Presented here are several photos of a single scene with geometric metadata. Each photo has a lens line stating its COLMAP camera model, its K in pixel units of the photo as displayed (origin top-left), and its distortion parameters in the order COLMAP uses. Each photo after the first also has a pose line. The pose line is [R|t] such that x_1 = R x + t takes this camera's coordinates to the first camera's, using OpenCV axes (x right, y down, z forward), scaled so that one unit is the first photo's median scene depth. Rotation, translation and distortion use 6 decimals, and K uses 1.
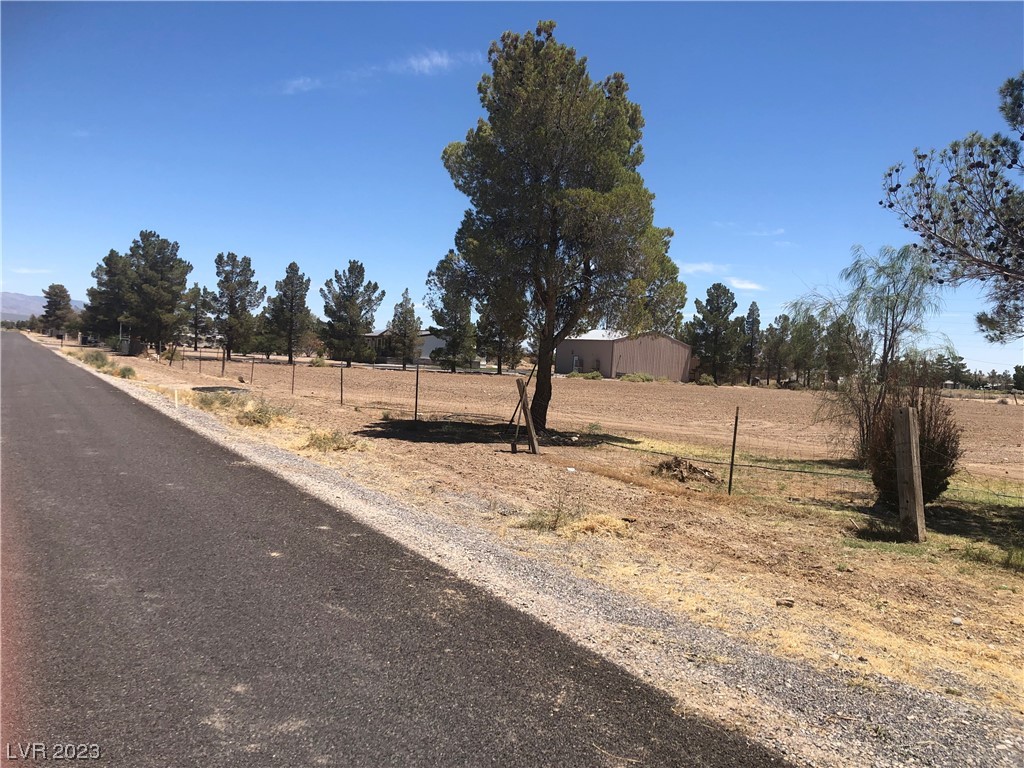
lens RADIAL K [[838.7, 0, 508.9], [0, 838.7, 368.4], [0, 0, 1]] dist [0.033421, -0.043310]
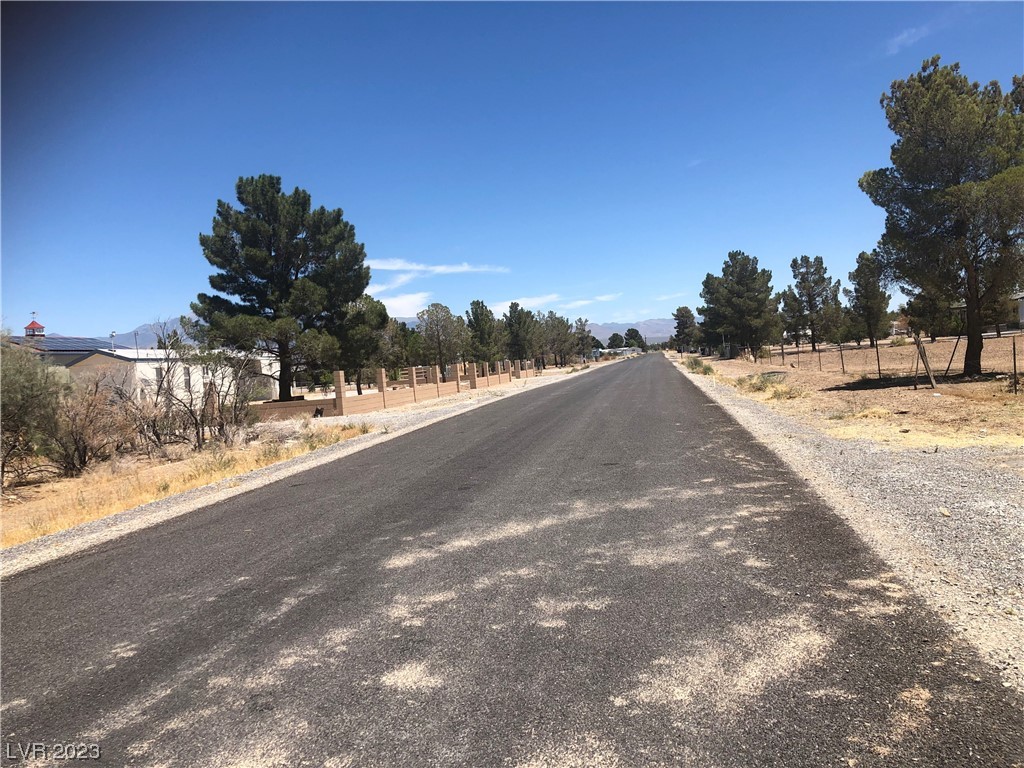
lens RADIAL K [[838.7, 0, 515.7], [0, 838.7, 383.3], [0, 0, 1]] dist [0.033421, -0.043310]
pose [[0.754315, -0.109157, -0.647374, 0.084377], [0.124042, 0.992016, -0.022736, 0.008117], [0.644688, -0.063152, 0.761833, -0.104156]]
